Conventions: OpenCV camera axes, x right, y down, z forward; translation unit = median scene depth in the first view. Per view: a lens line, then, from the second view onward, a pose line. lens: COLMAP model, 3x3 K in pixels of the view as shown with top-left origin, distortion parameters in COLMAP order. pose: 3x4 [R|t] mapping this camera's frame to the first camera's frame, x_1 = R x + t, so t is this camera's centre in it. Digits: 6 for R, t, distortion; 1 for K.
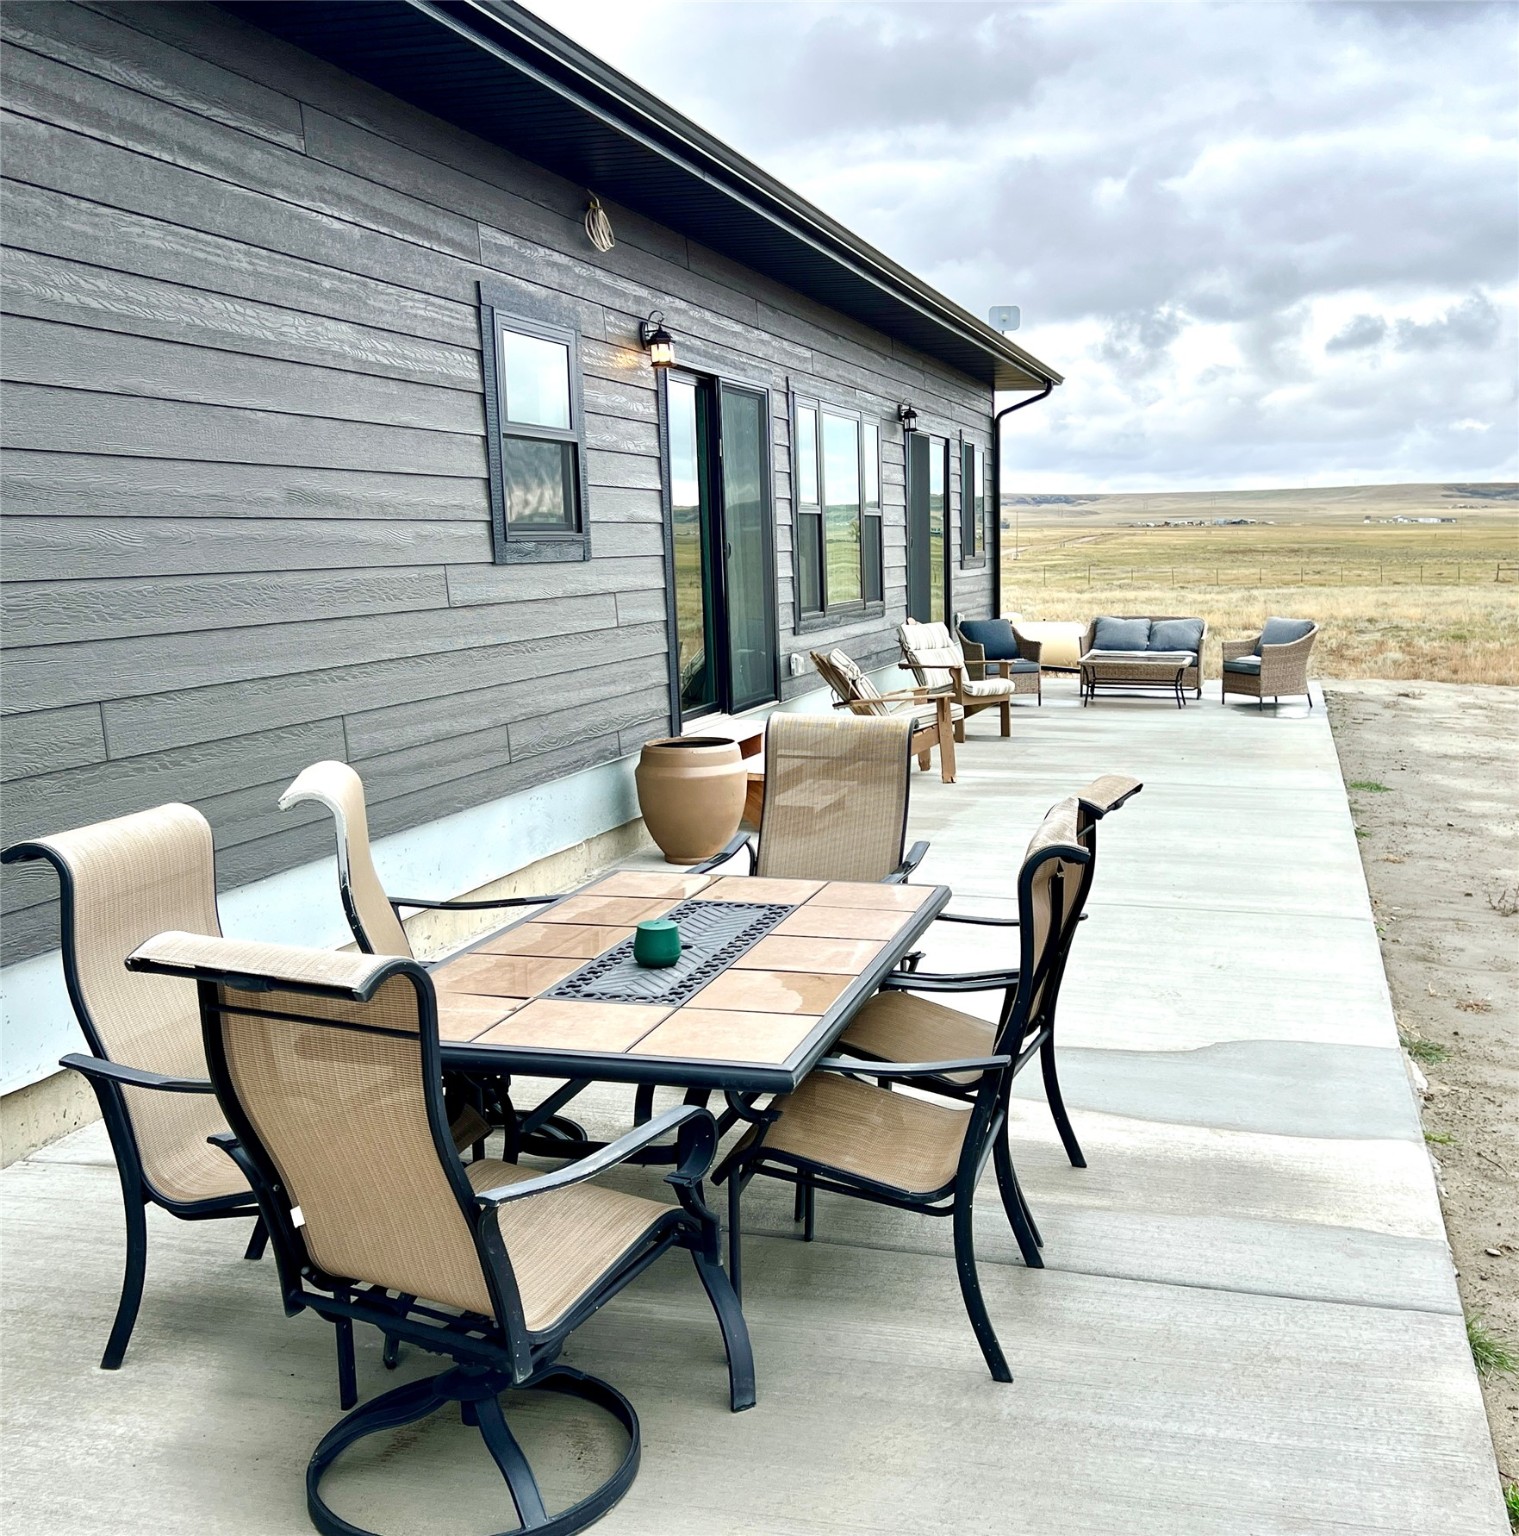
lens RADIAL K [[2654.7, 0, 758.2], [0, 2654.7, 772.1], [0, 0, 1]] dist [0.067366, 0.000000]
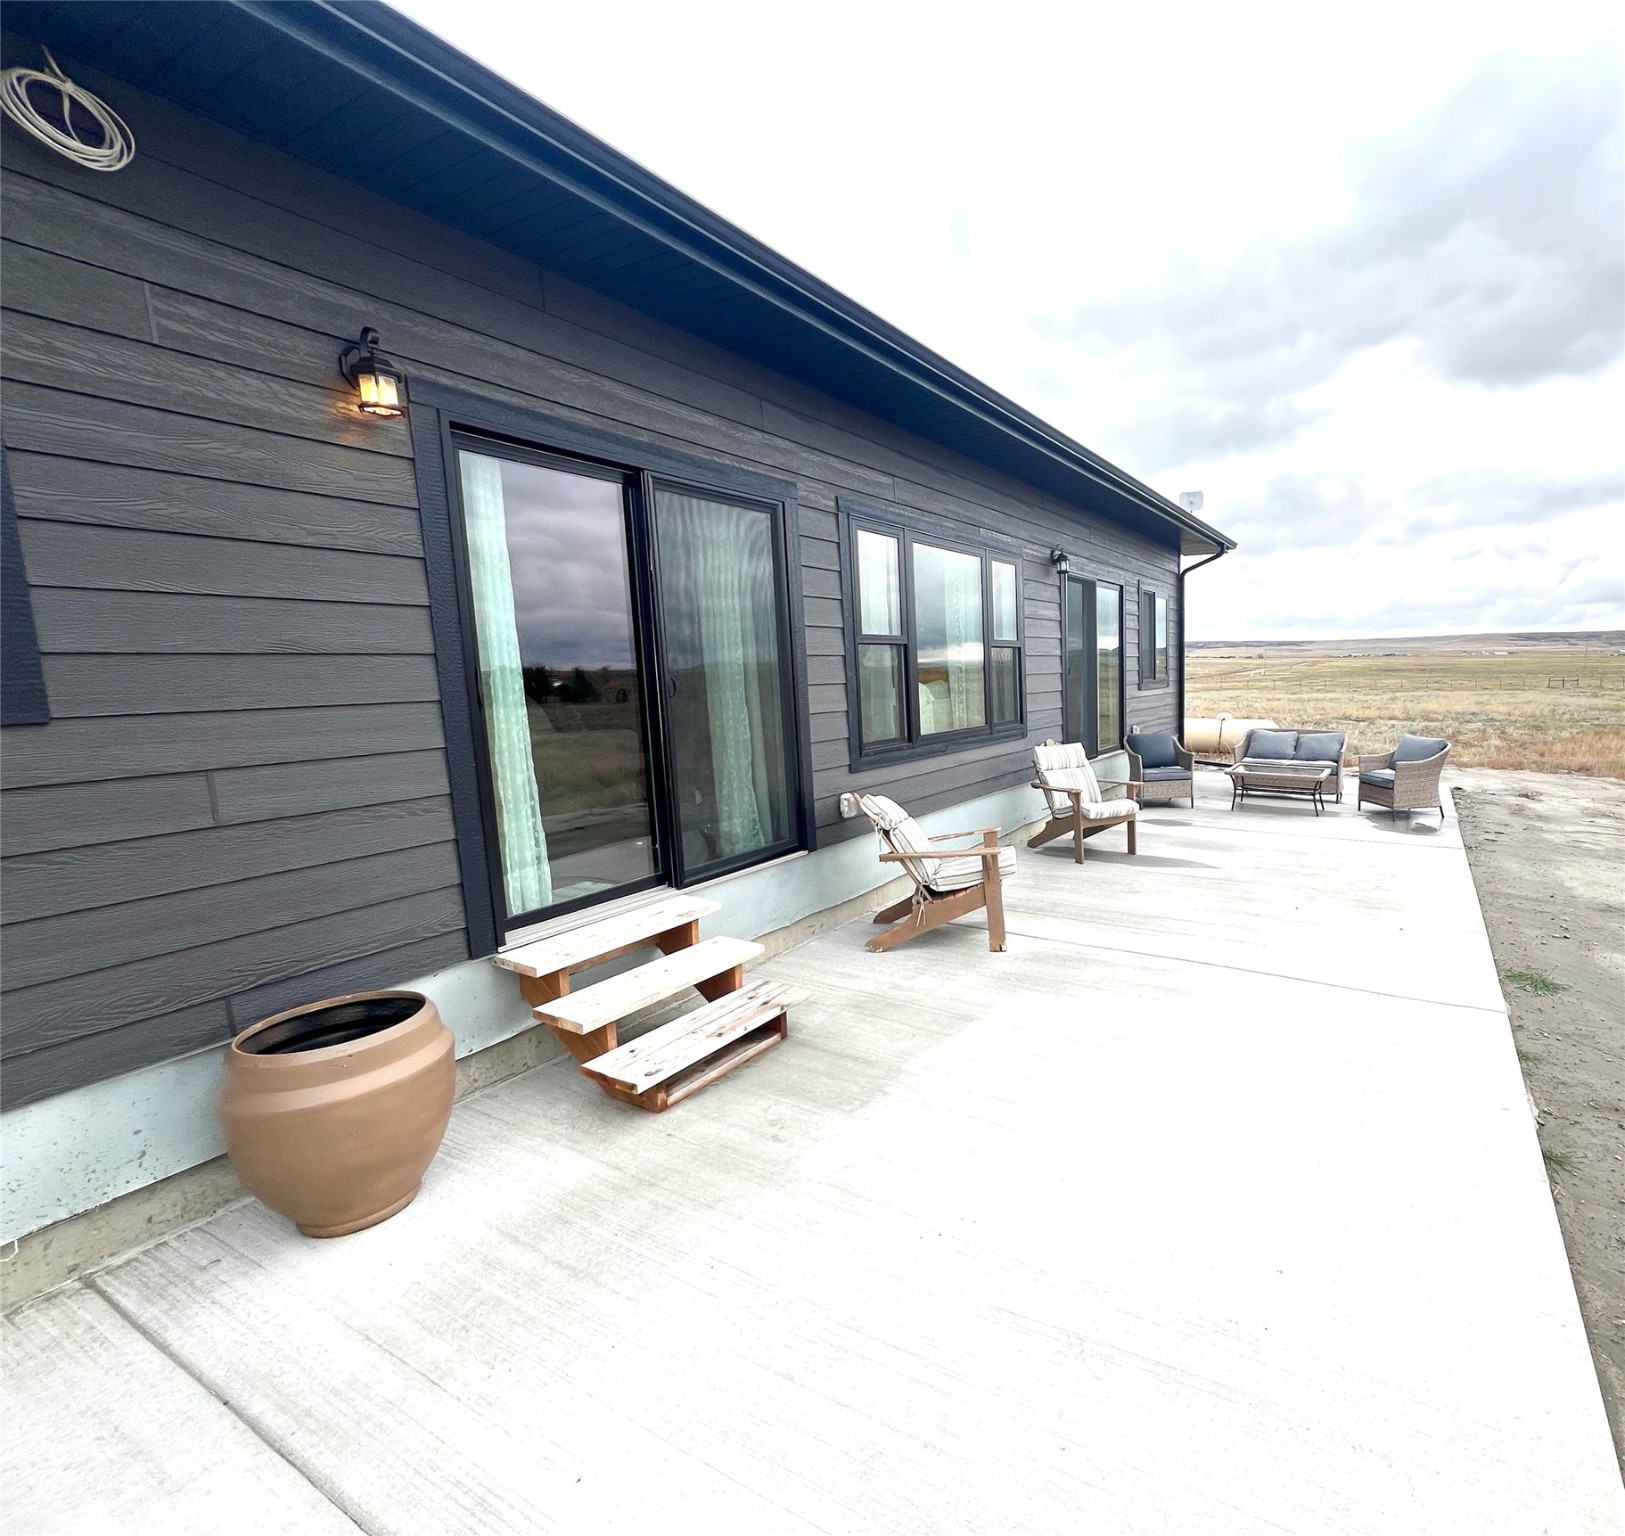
lens RADIAL K [[1220.6, 0, 818.1], [0, 1220.6, 757.3], [0, 0, 1]] dist [-0.010940, -0.001239]
pose [[0.966079, 0.014165, -0.257859, 0.074253], [-0.017244, 0.999804, -0.009684, -0.034521], [0.257672, 0.013802, 0.966134, 0.379659]]
